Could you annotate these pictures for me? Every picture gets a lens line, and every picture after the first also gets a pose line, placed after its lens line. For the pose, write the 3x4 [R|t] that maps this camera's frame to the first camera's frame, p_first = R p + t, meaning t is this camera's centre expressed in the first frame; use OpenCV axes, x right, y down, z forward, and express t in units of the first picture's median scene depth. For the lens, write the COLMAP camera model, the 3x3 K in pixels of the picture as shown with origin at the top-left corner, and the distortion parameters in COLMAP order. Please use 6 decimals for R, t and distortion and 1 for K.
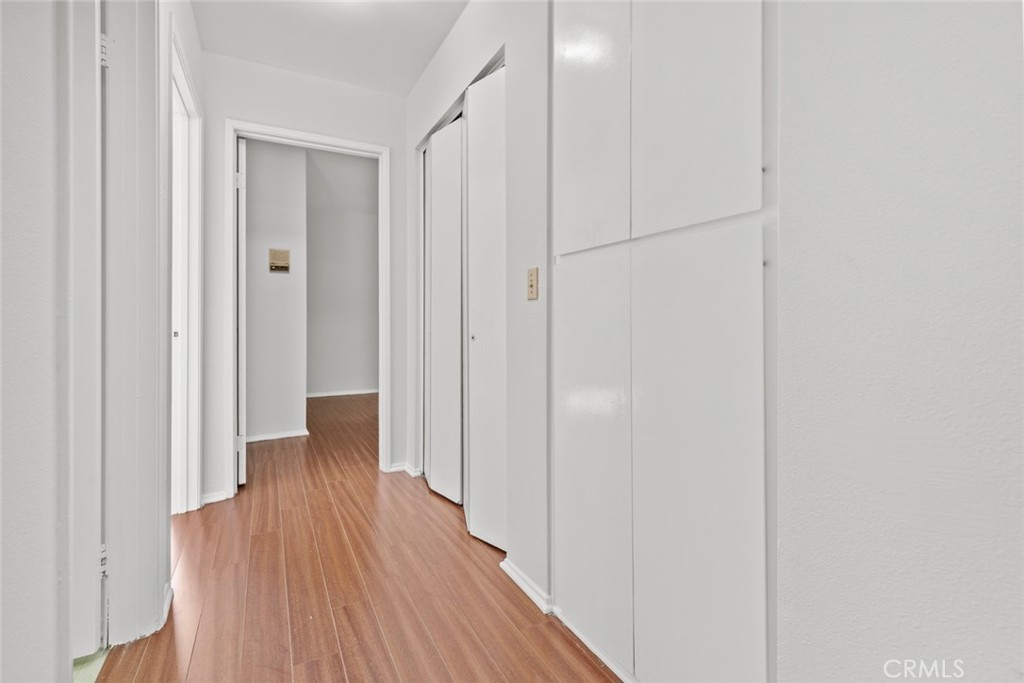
lens RADIAL K [[468.5, 0, 515.1], [0, 468.5, 324.2], [0, 0, 1]] dist [0.003397, 0.000324]
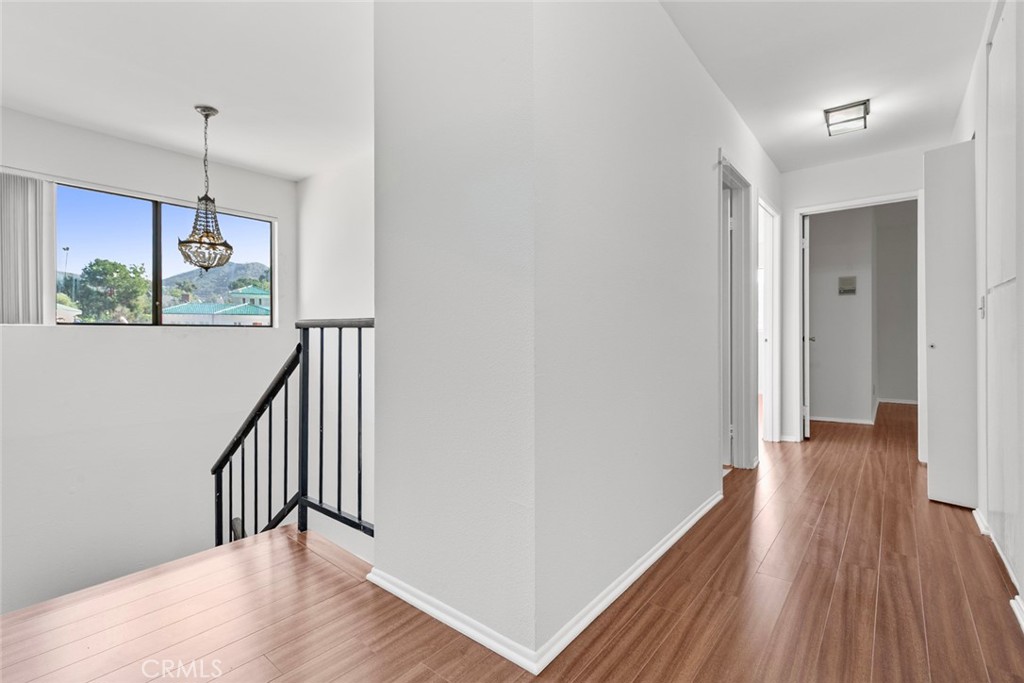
lens RADIAL K [[468.5, 0, 511.4], [0, 468.5, 337.0], [0, 0, 1]] dist [0.003397, 0.000324]
pose [[0.390721, 0.001214, -0.920508, 0.476436], [0.003776, 0.999989, 0.002922, -0.002178], [0.920501, -0.004618, 0.390712, -0.519800]]
